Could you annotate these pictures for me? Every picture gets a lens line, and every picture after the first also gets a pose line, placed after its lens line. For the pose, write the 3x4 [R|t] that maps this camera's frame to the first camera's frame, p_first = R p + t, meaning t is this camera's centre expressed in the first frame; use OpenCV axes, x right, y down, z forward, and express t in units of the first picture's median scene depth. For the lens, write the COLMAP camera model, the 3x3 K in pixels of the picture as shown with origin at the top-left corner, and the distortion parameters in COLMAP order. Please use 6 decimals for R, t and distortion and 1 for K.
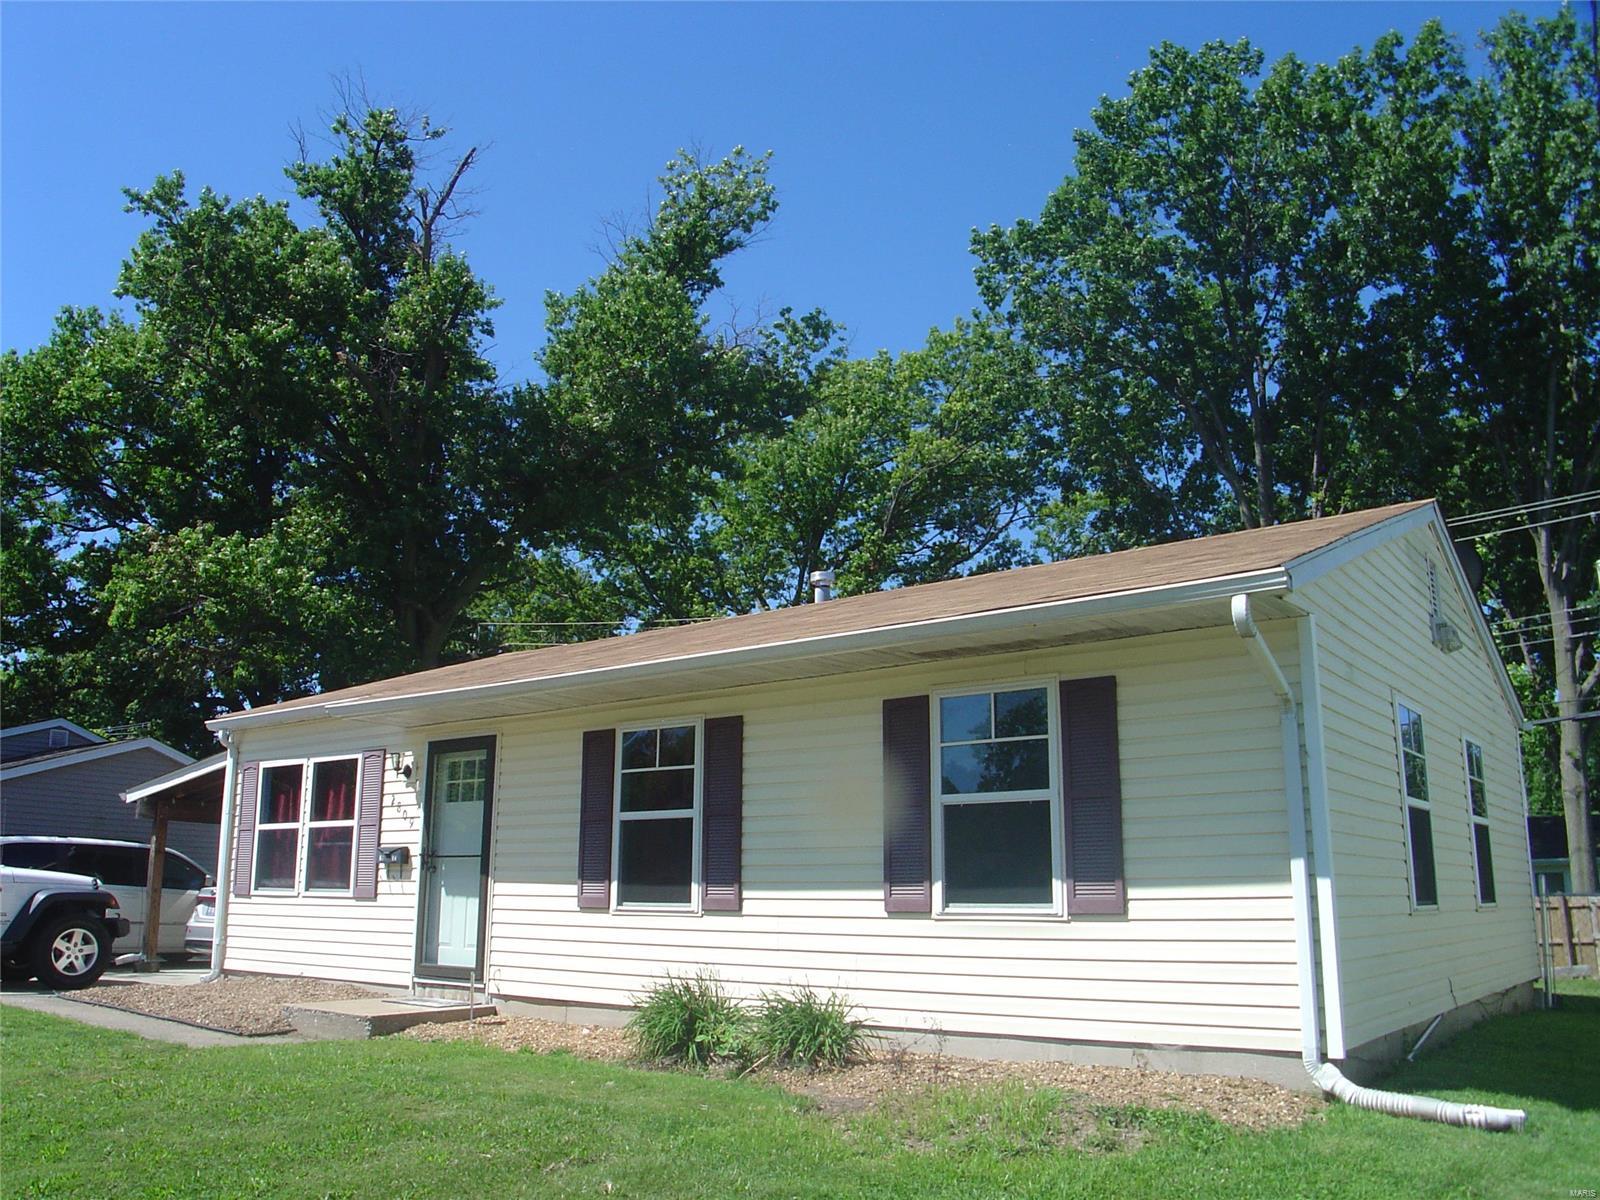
lens RADIAL K [[1297.6, 0, 760.1], [0, 1297.6, 606.0], [0, 0, 1]] dist [-0.089159, 0.005461]
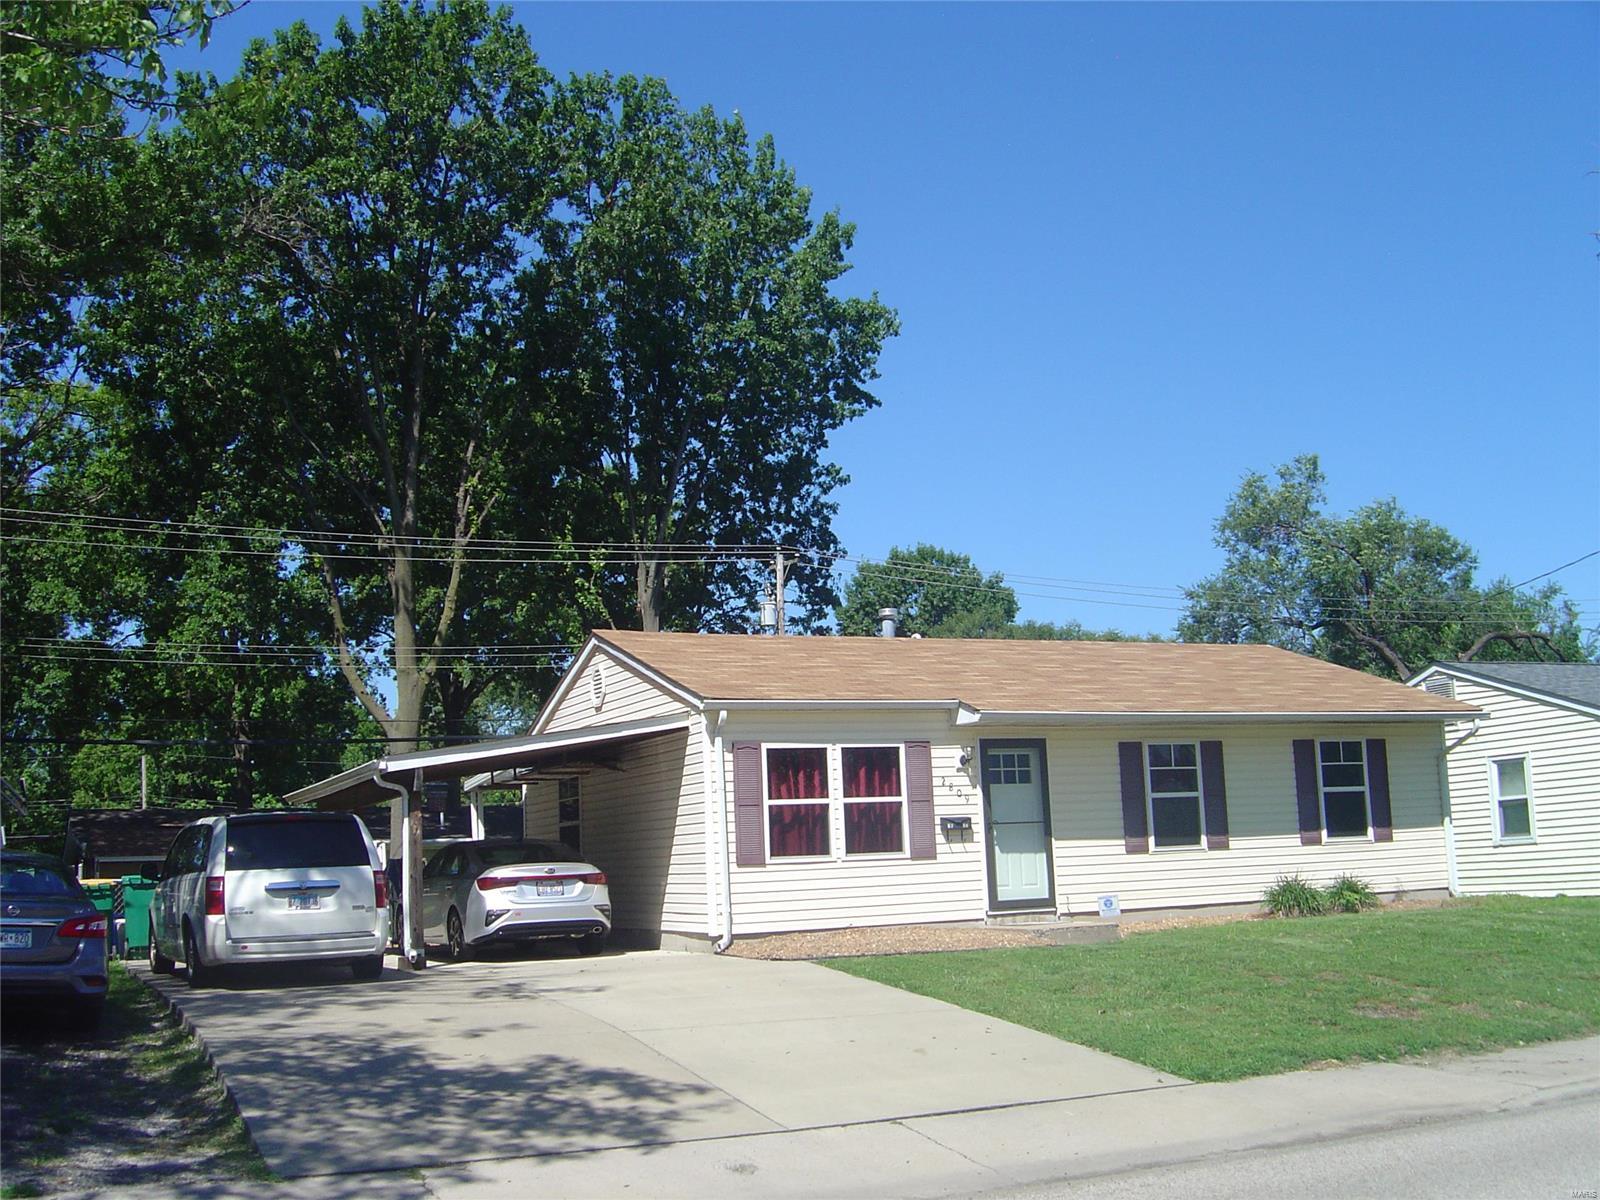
lens RADIAL K [[1761.8, 0, 741.1], [0, 1761.8, 602.3], [0, 0, 1]] dist [-0.128049, 0.029718]
pose [[0.455673, 0.110179, 0.883302, -2.094540], [-0.155026, 0.986968, -0.043136, 0.086292], [-0.876544, -0.117280, 0.466815, 0.399527]]
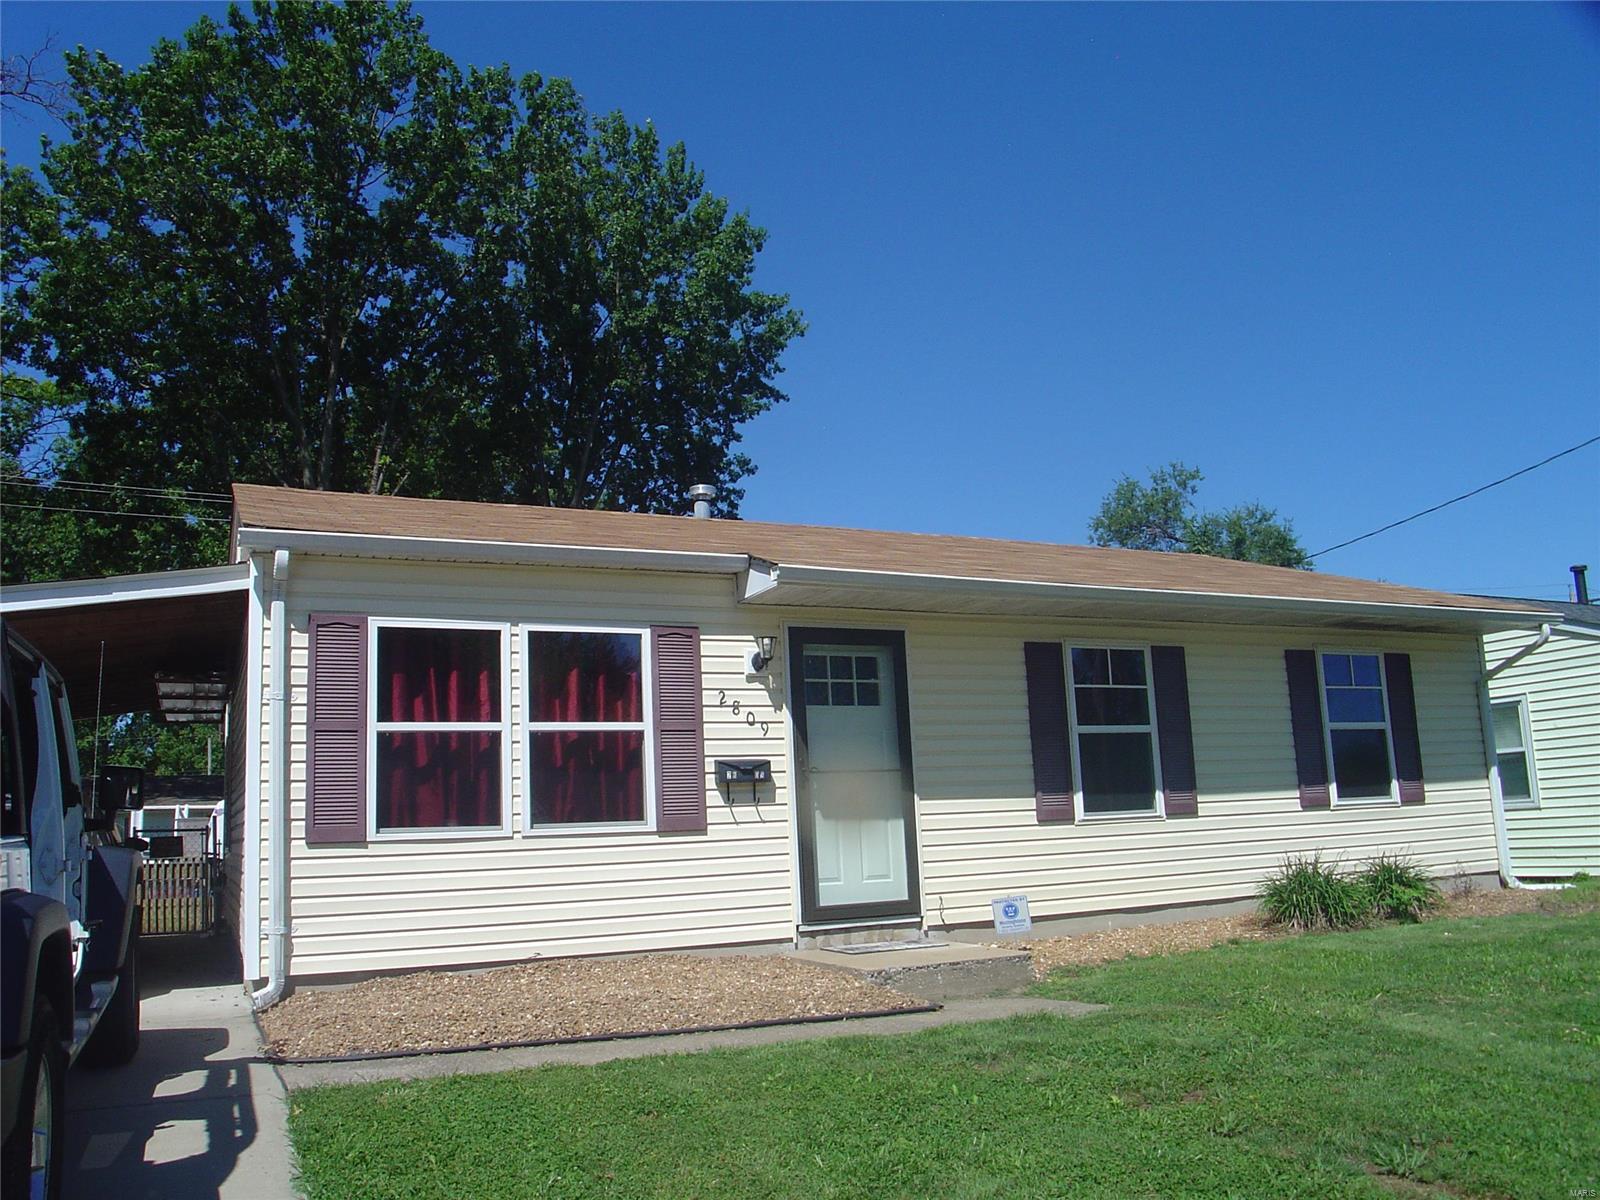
lens RADIAL K [[1293.7, 0, 752.9], [0, 1293.7, 608.5], [0, 0, 1]] dist [-0.114750, 0.059079]
pose [[0.436636, 0.127957, 0.890492, -1.013771], [-0.156536, 0.985540, -0.064860, 0.155773], [-0.885915, -0.111073, 0.450352, 0.698492]]
